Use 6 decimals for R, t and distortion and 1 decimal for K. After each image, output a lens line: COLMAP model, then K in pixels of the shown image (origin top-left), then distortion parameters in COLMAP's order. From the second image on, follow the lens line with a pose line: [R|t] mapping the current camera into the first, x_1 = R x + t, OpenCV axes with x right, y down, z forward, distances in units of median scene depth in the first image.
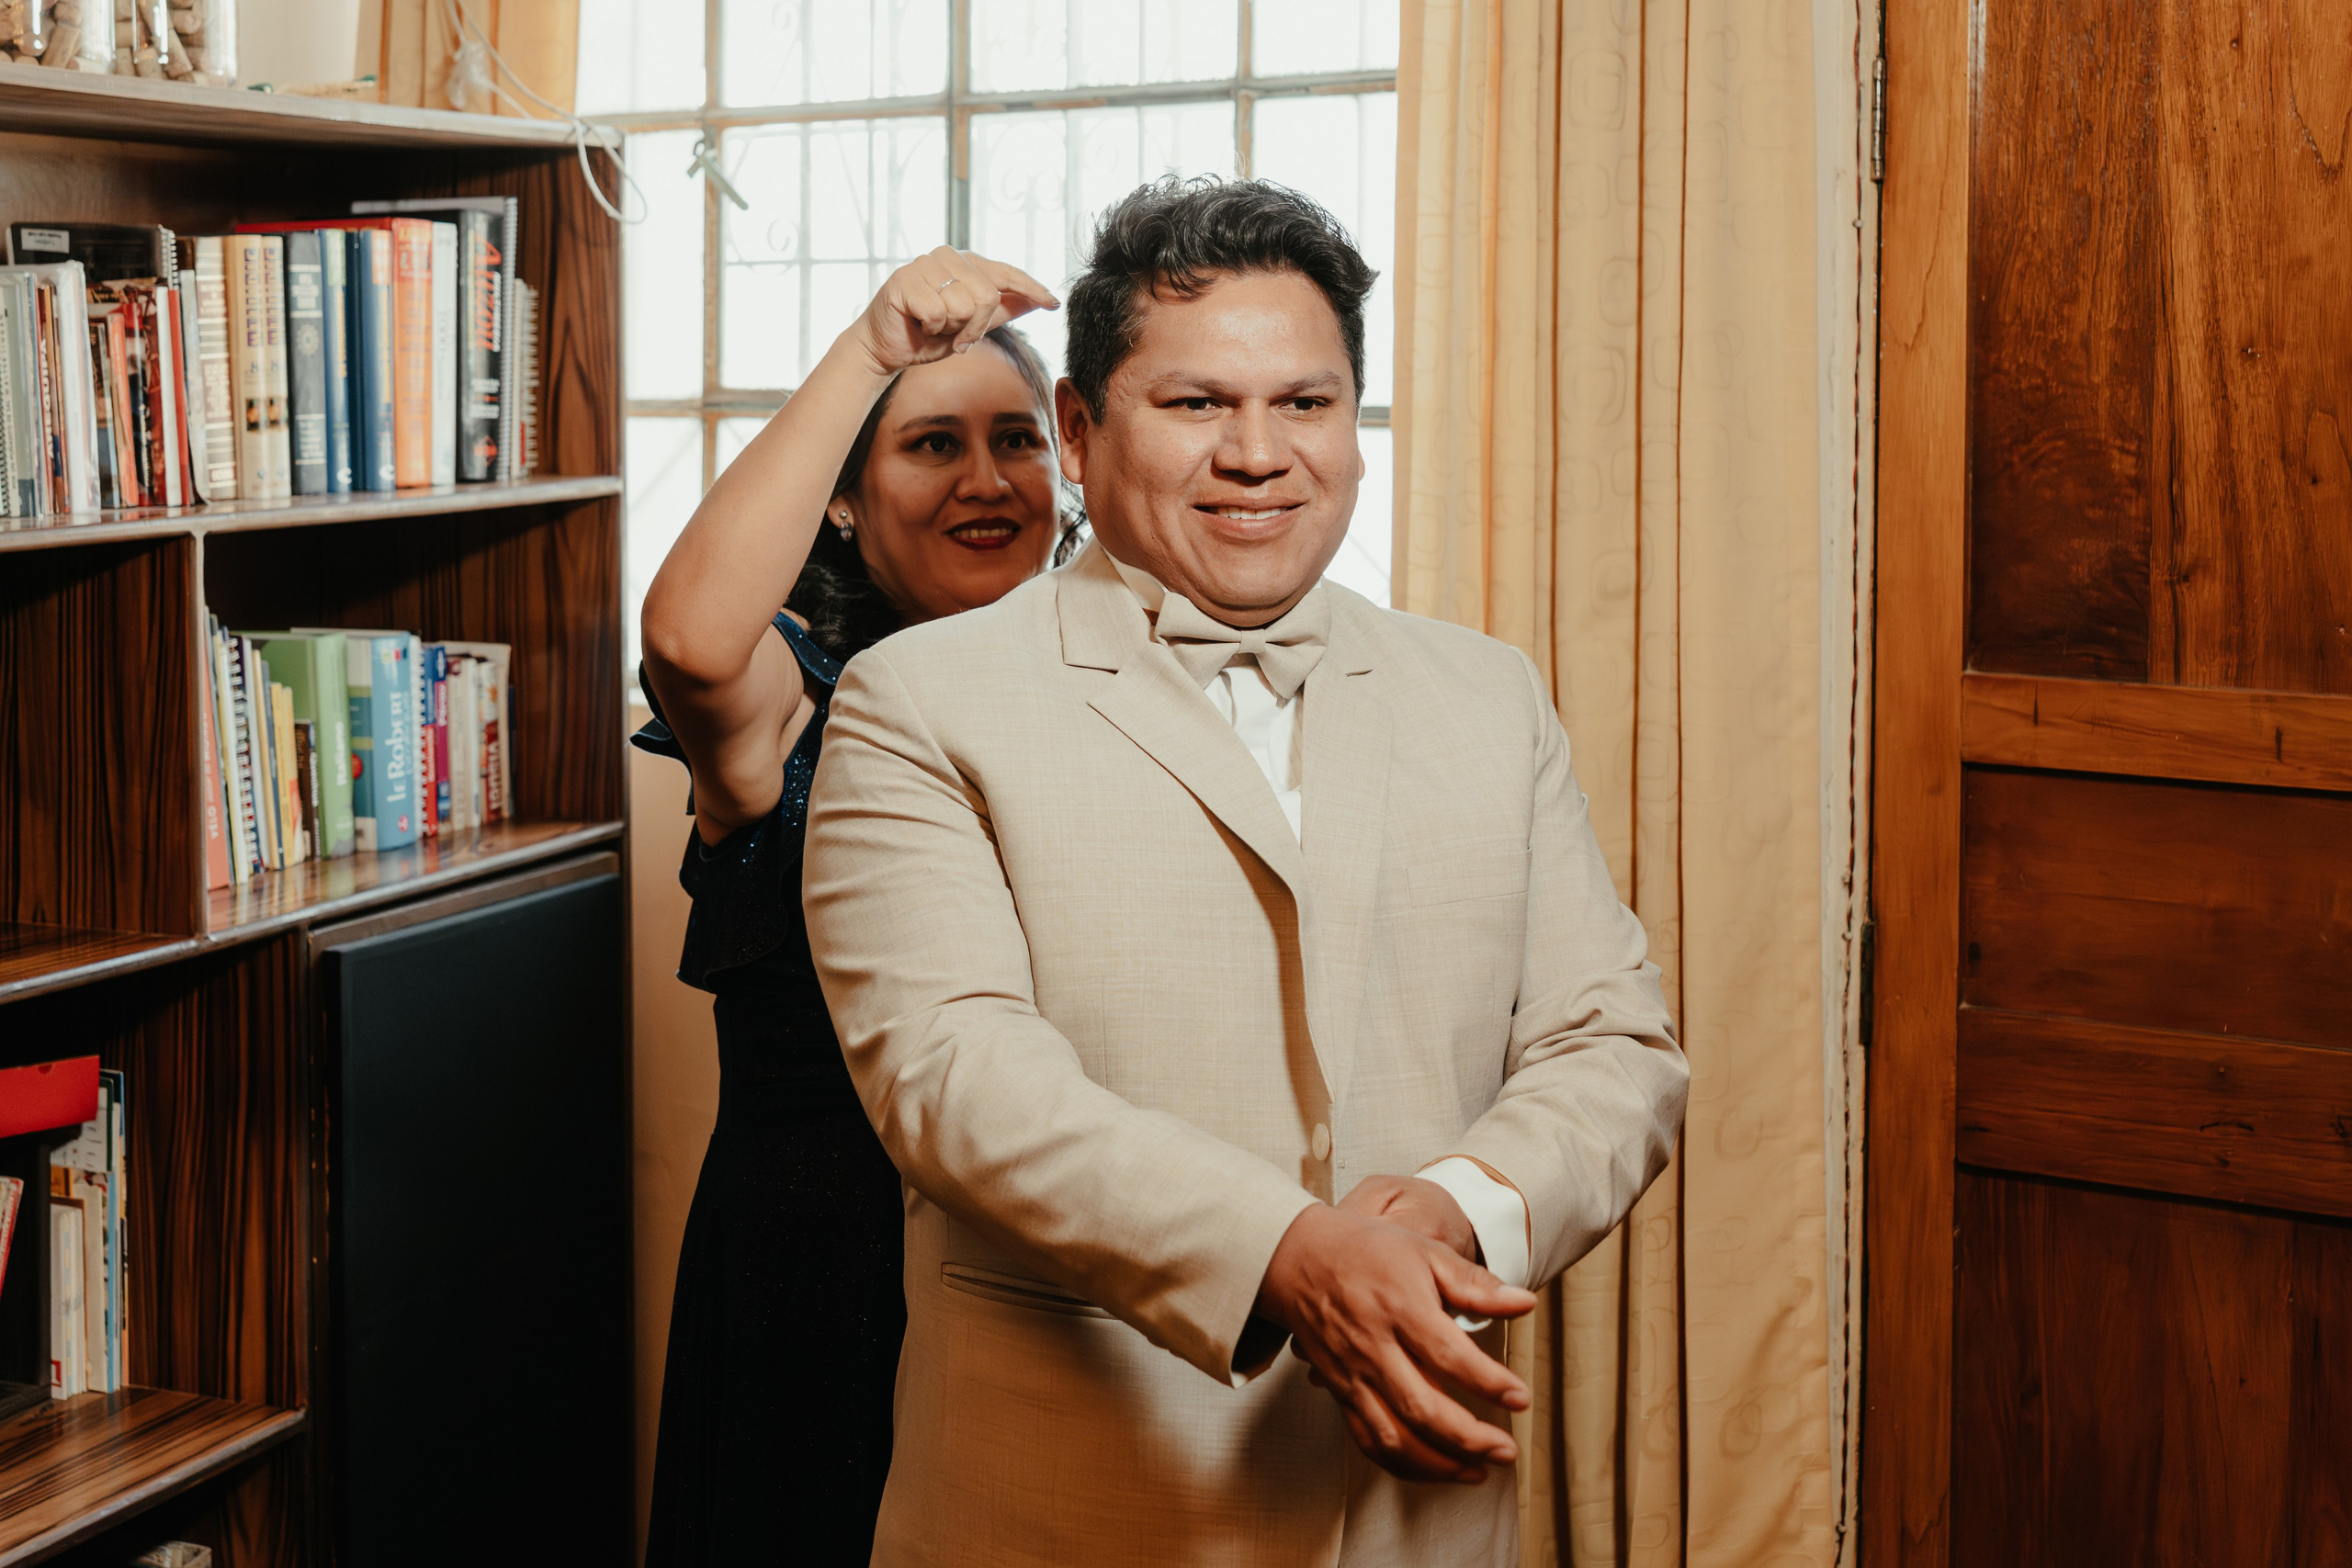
lens RADIAL K [[2983.6, 0, 1181.3], [0, 2983.6, 480.0], [0, 0, 1]] dist [-0.010141, -0.002023]
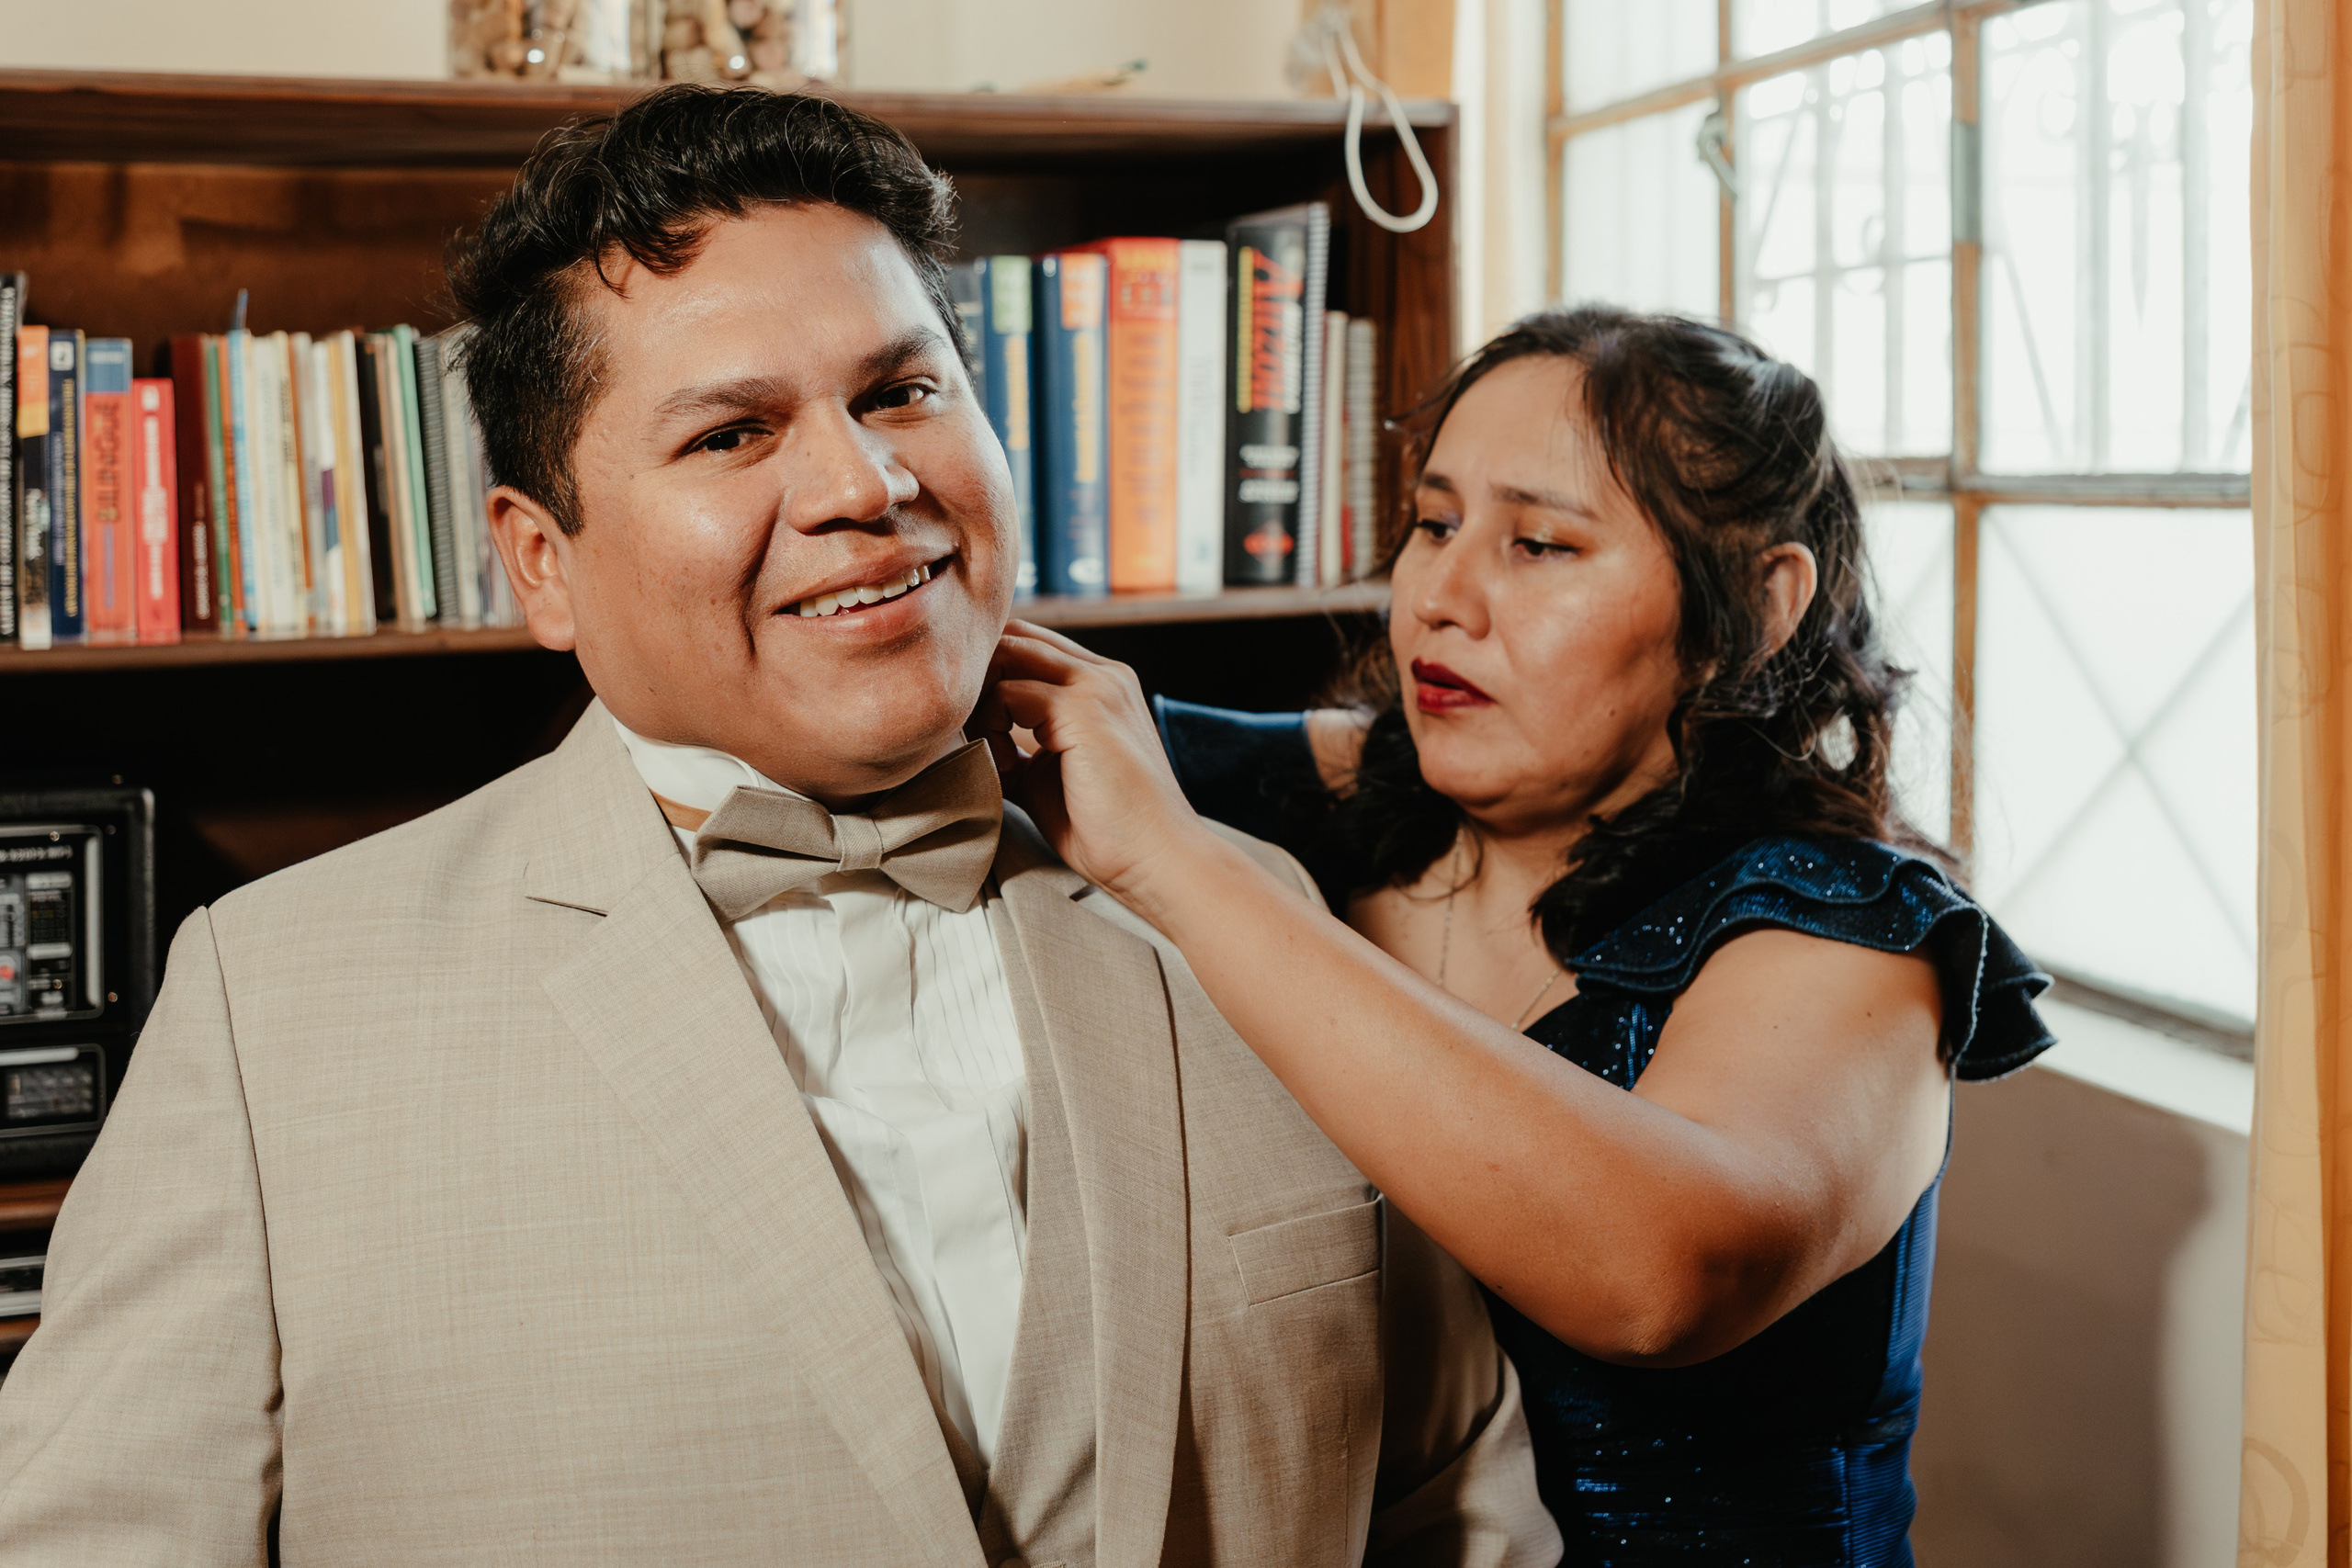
lens RADIAL K [[2819.6, 0, 860.9], [0, 2819.6, 478.1], [0, 0, 1]] dist [-0.011324, -0.012982]
pose [[0.670920, -0.006132, -0.741504, 0.252824], [-0.014846, 0.999654, -0.021700, -0.010324], [0.741381, 0.025567, 0.670598, 0.503443]]
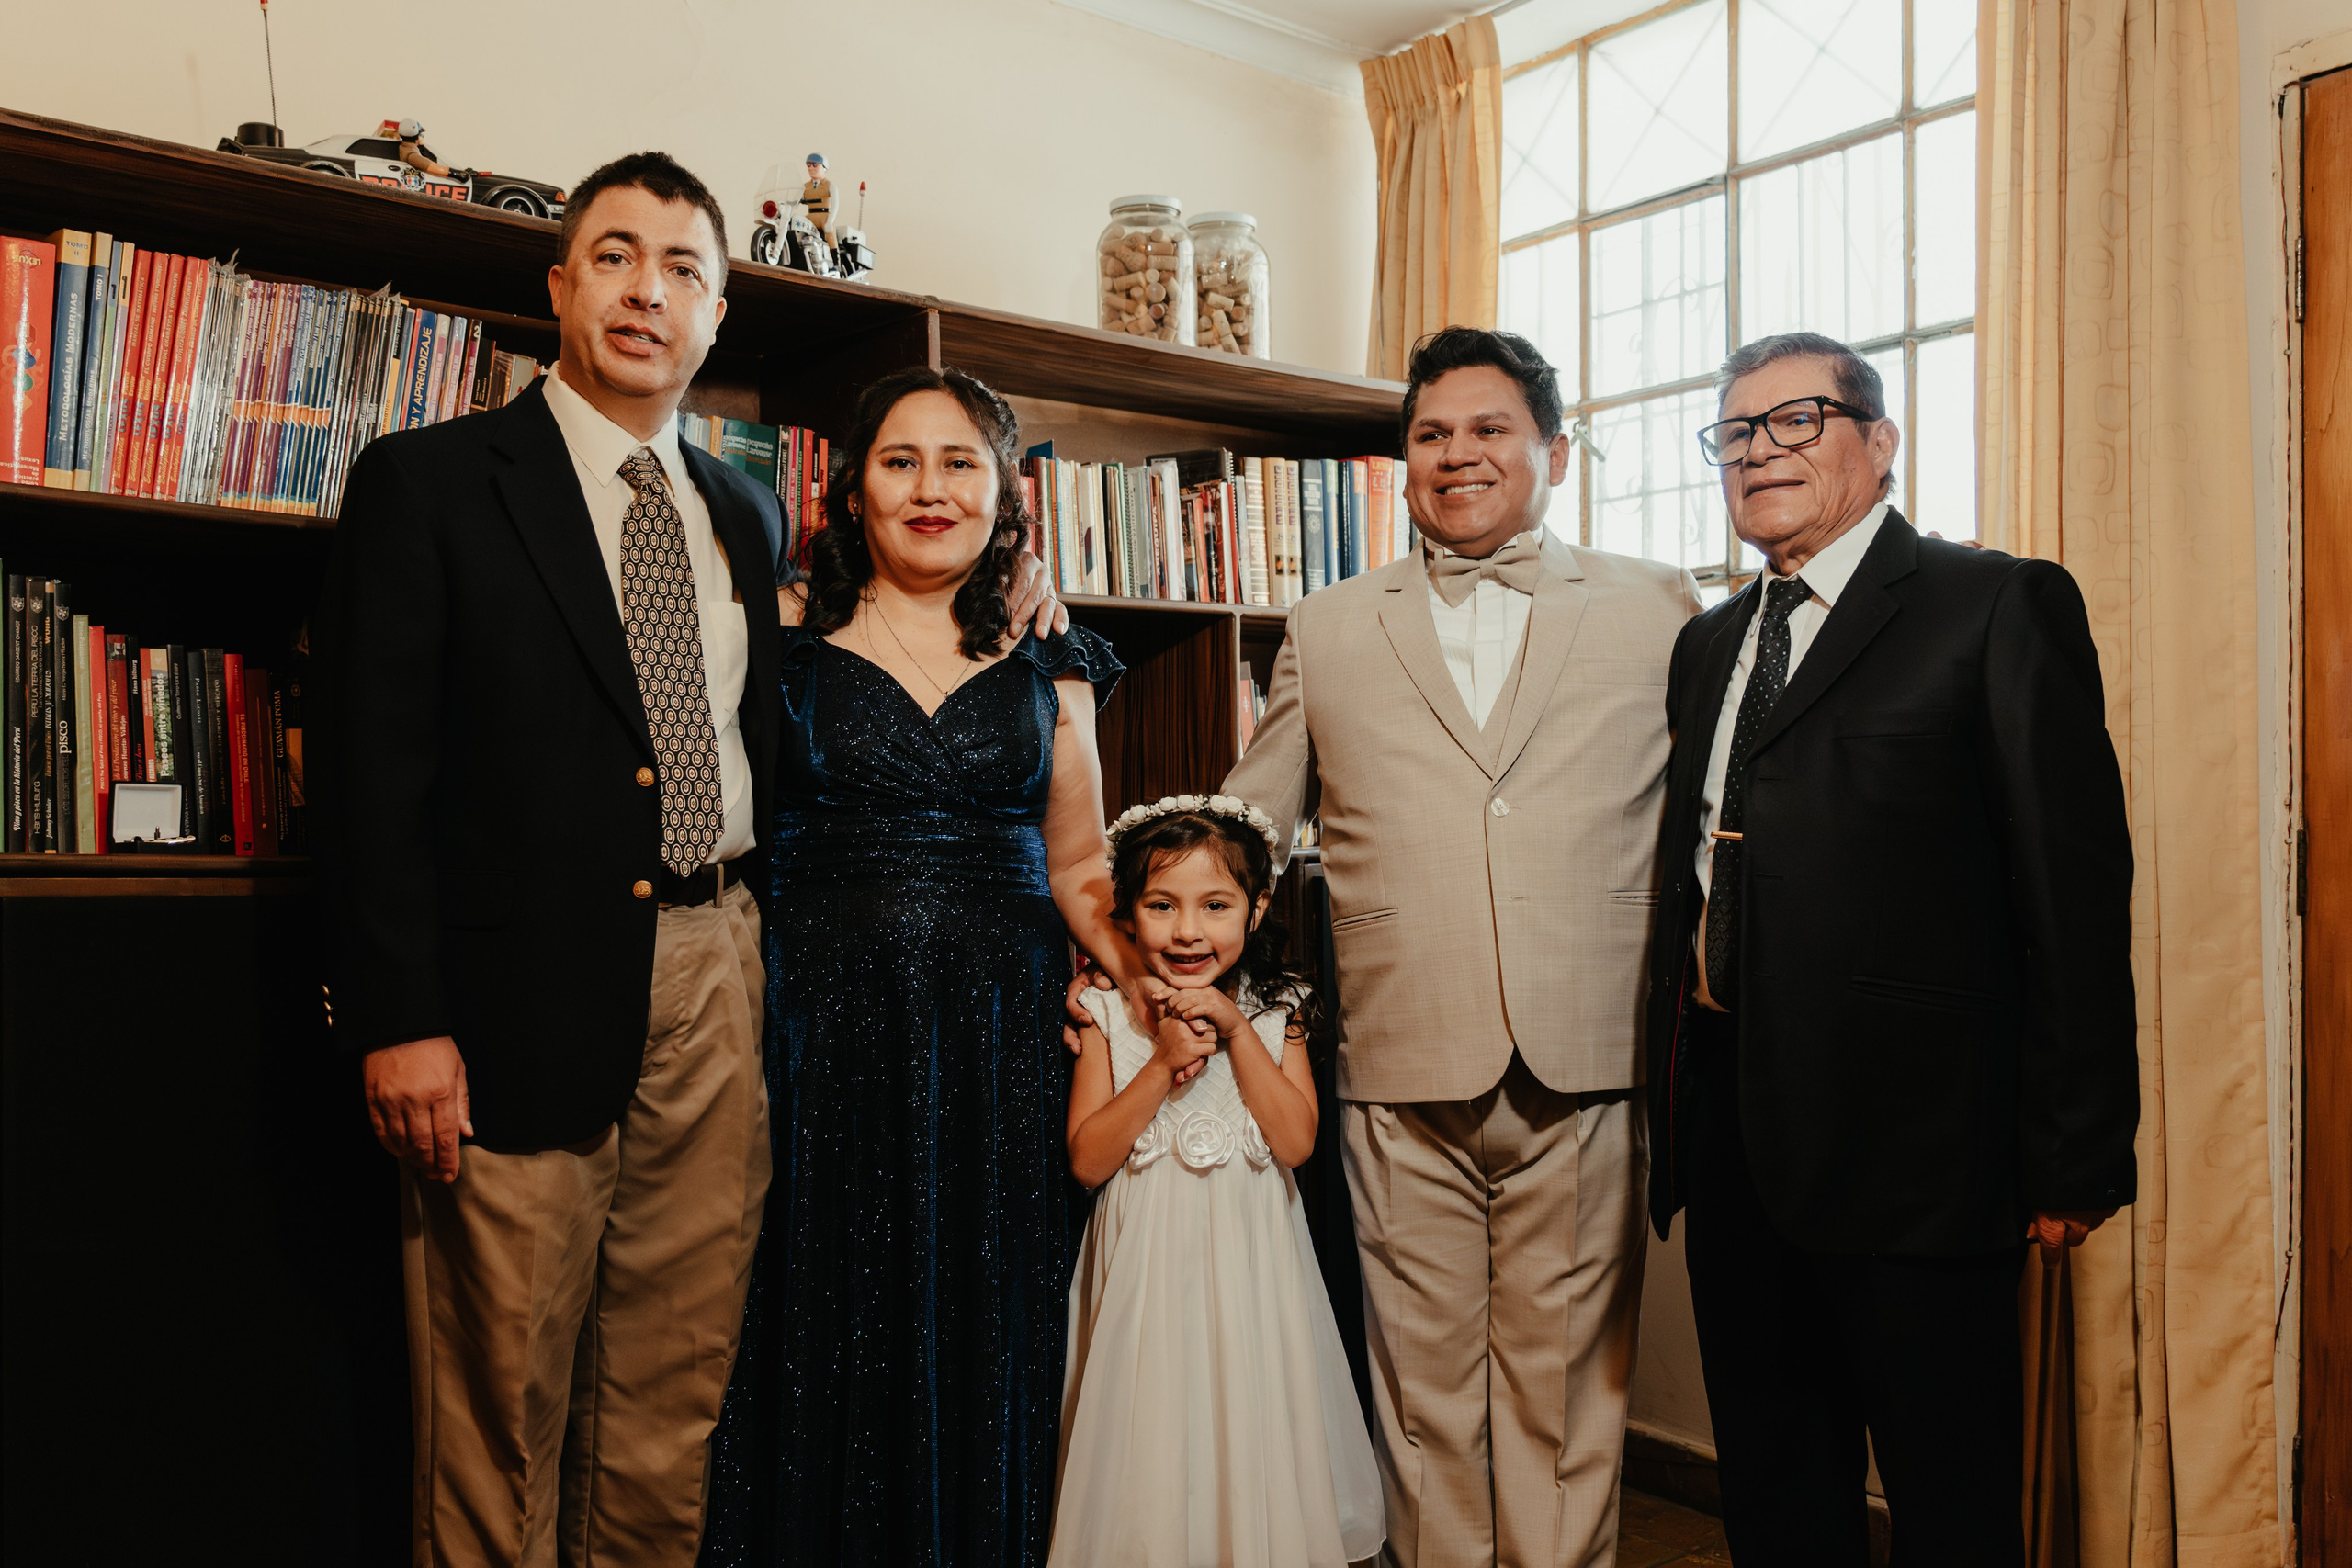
lens RADIAL K [[2316.9, 0, 1235.0], [0, 2316.9, 818.2], [0, 0, 1]] dist [-0.037828, -0.003349]
pose [[0.924390, -0.009893, -0.381321, 0.162093], [-0.004532, 0.999308, -0.036911, 0.171274], [0.381423, 0.035848, 0.923705, -0.207305]]
